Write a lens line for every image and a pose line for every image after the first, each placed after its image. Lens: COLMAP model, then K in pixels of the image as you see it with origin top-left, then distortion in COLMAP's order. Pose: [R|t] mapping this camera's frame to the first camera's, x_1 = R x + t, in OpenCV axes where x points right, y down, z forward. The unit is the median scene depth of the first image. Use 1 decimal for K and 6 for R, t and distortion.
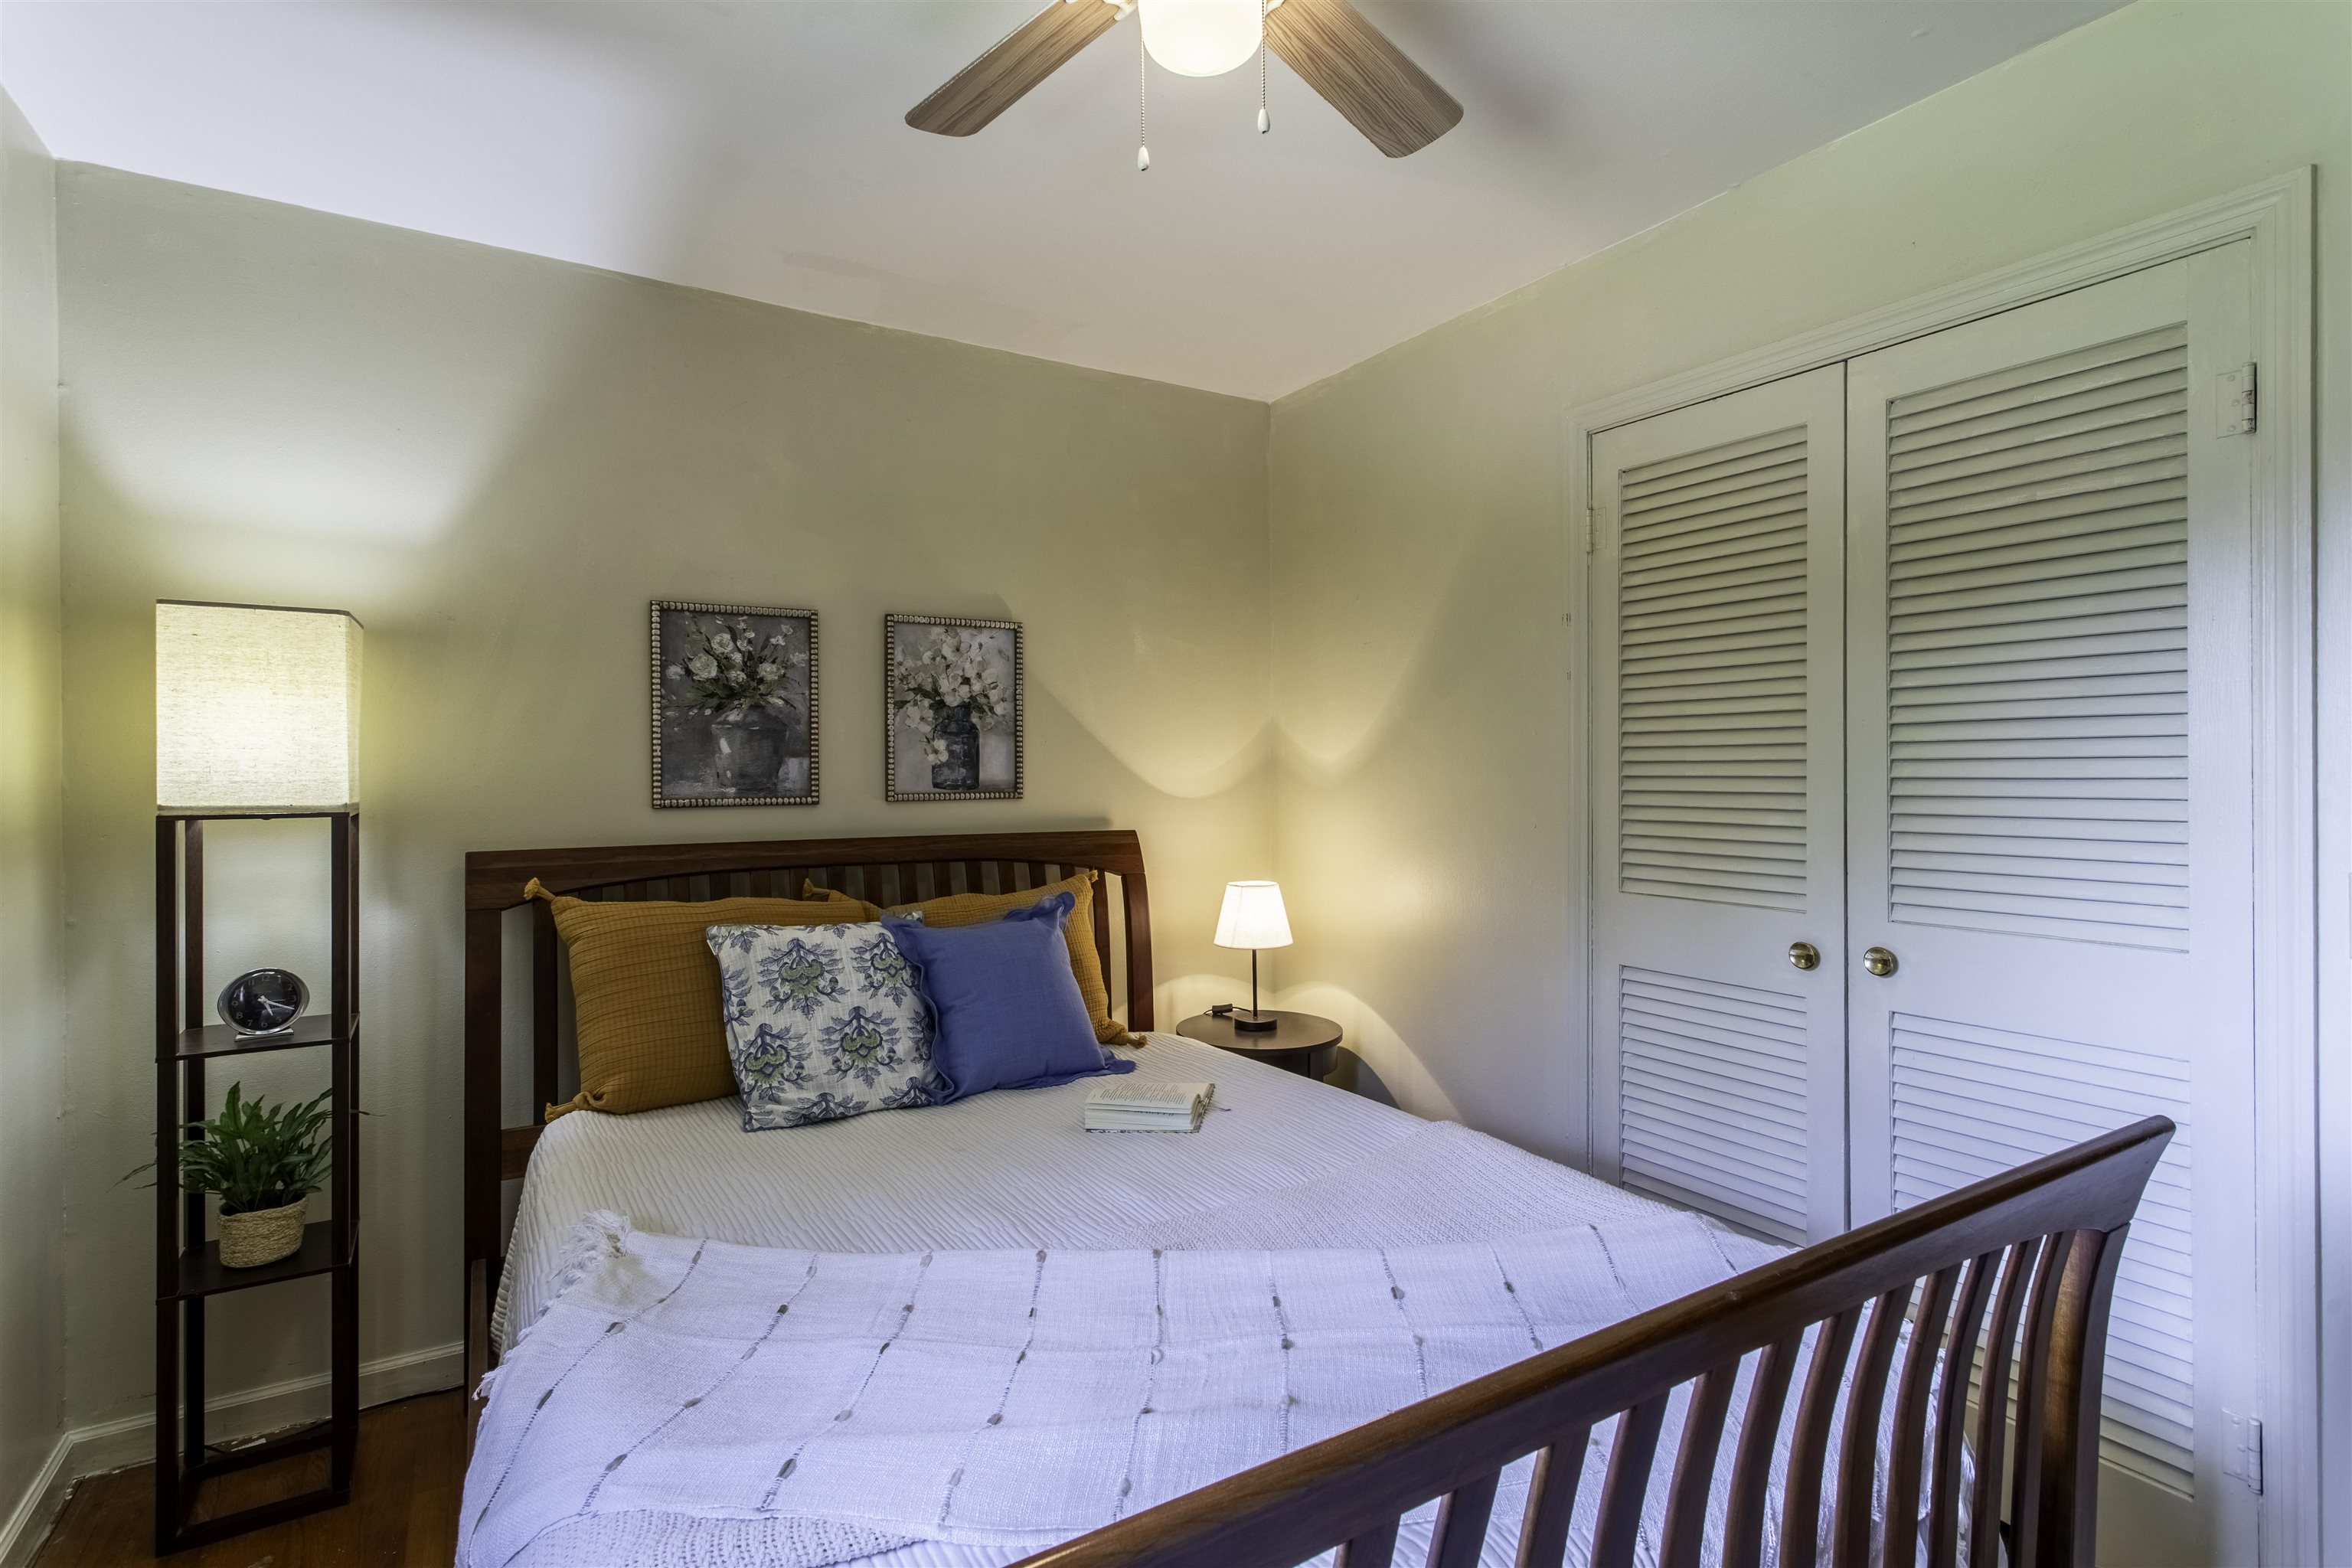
lens RADIAL K [[1114.2, 0, 1168.0], [0, 1114.2, 766.4], [0, 0, 1]] dist [-0.001331, -0.000375]
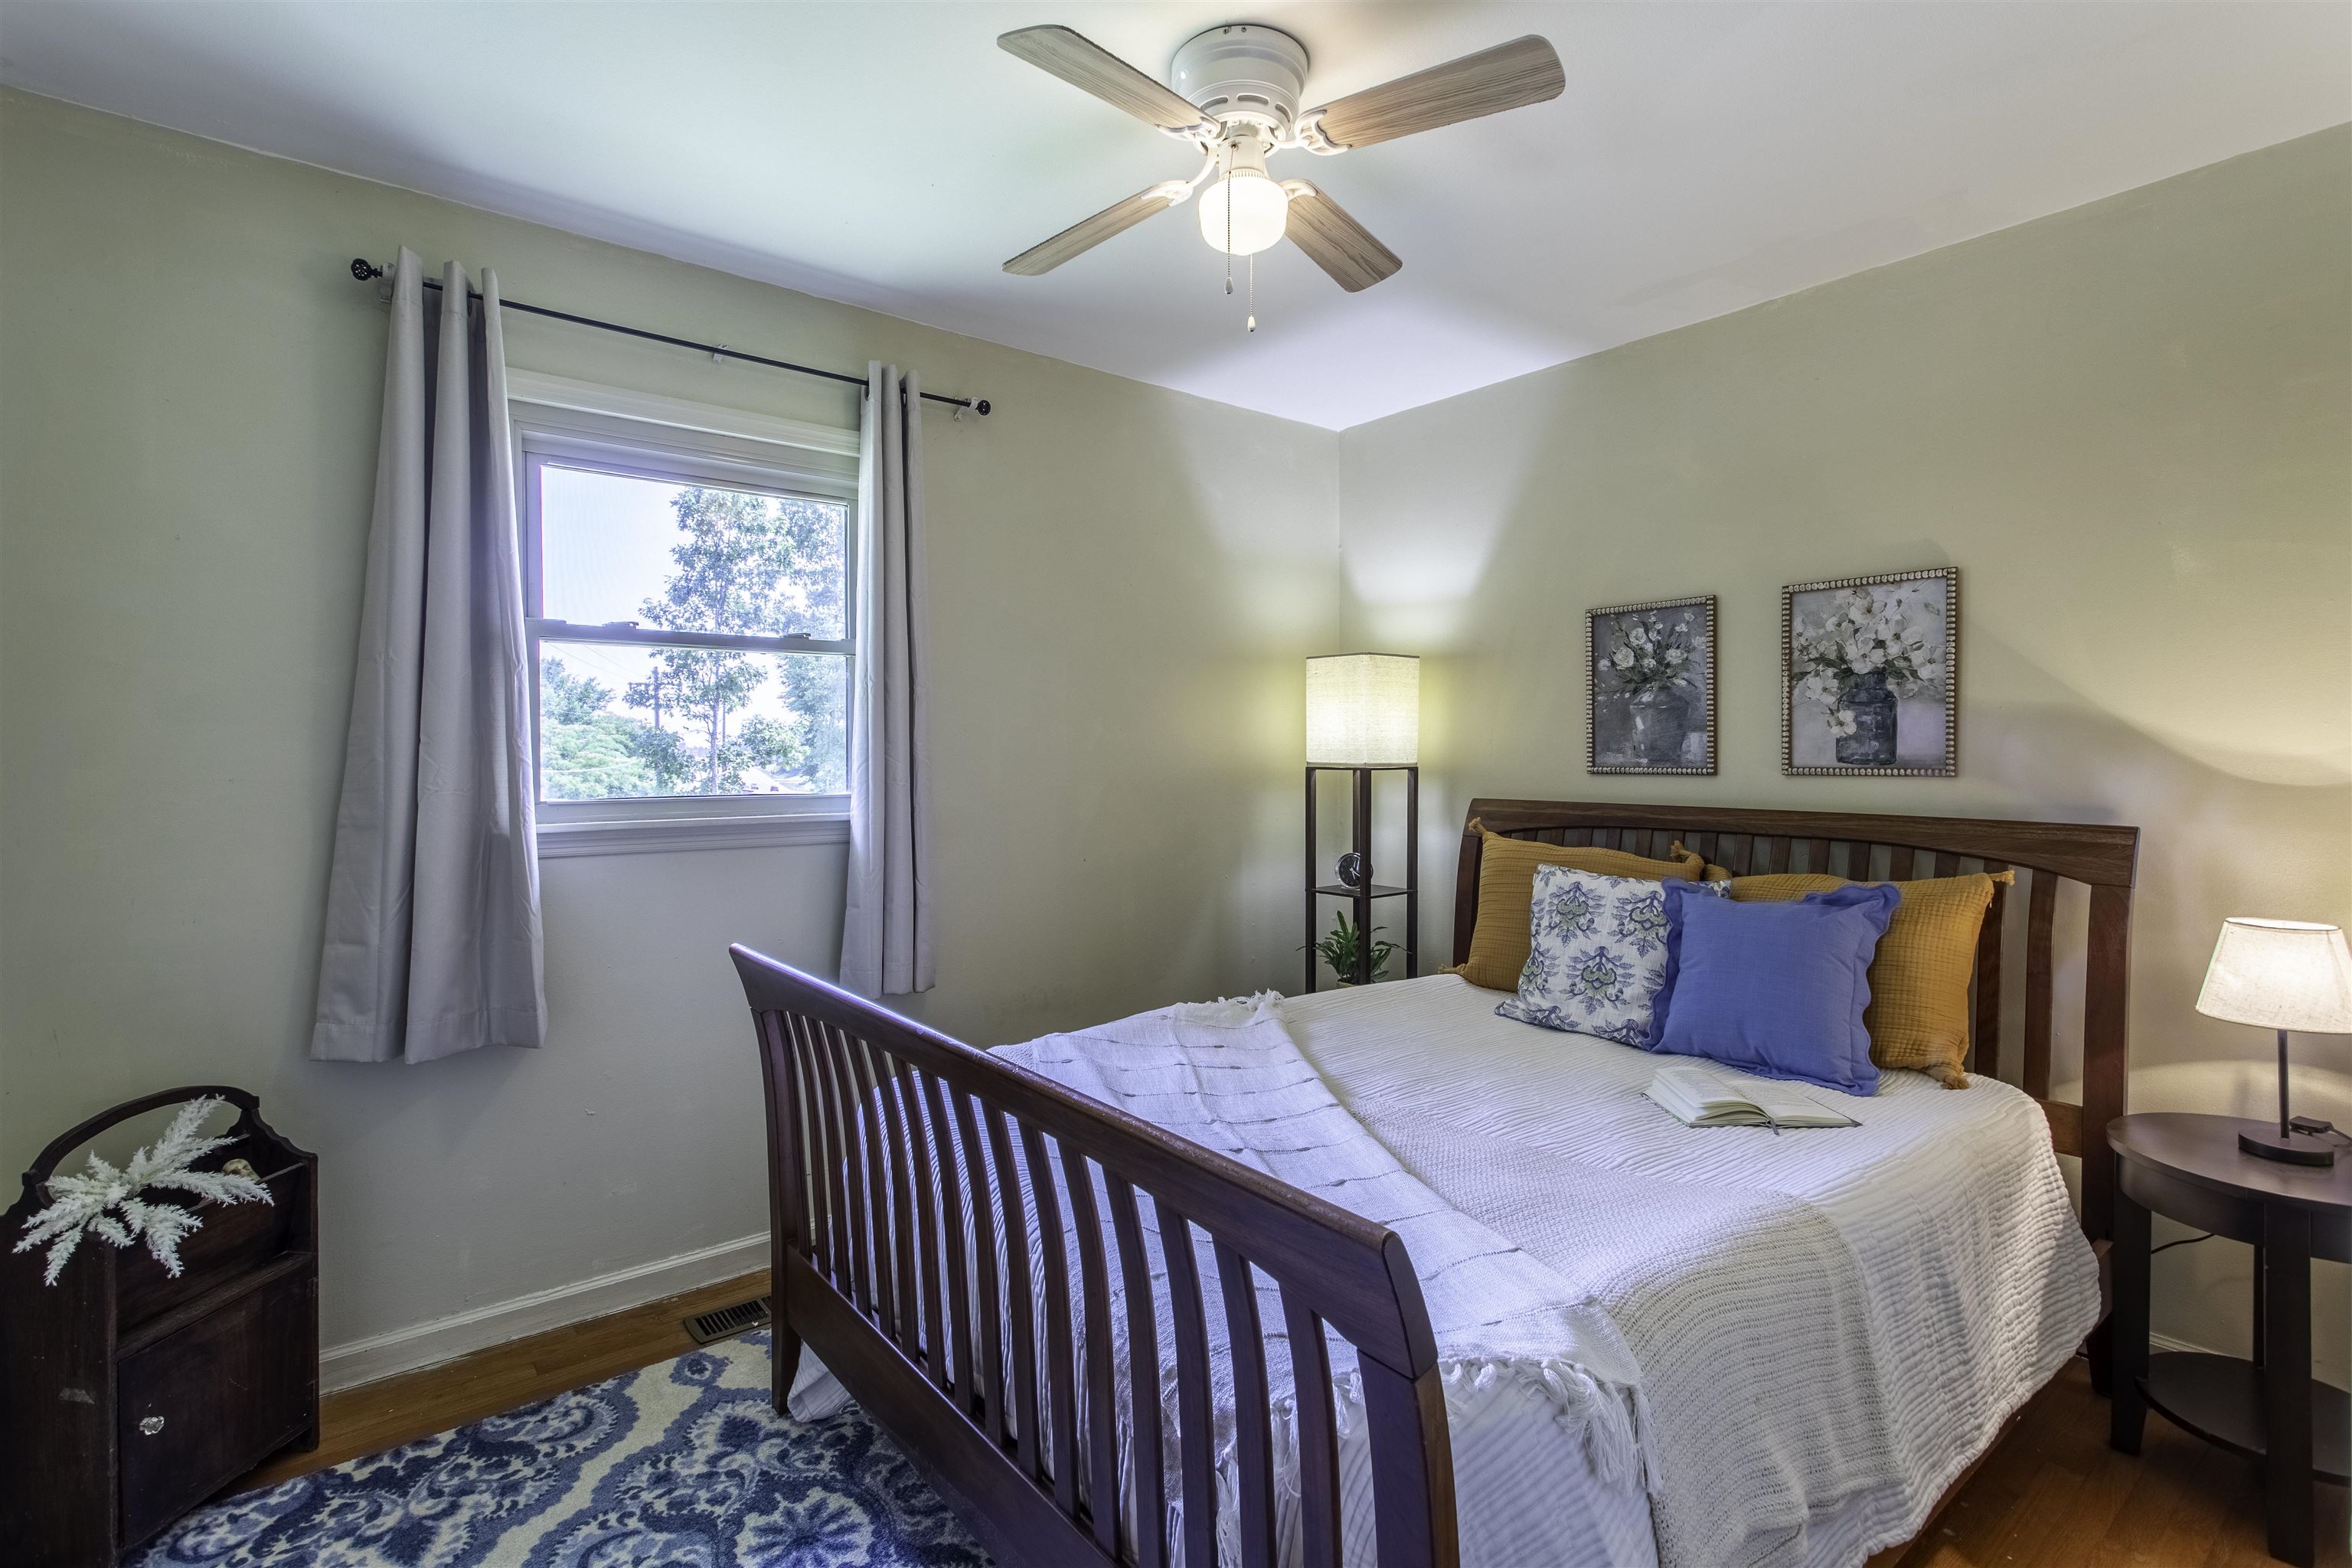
lens RADIAL K [[1120.6, 0, 1184.1], [0, 1120.6, 757.4], [0, 0, 1]] dist [-0.000729, 0.000828]
pose [[0.132698, 0.011028, -0.991095, 0.702734], [0.003001, 0.999929, 0.011528, 0.002839], [0.991152, -0.004504, 0.132655, 0.352661]]
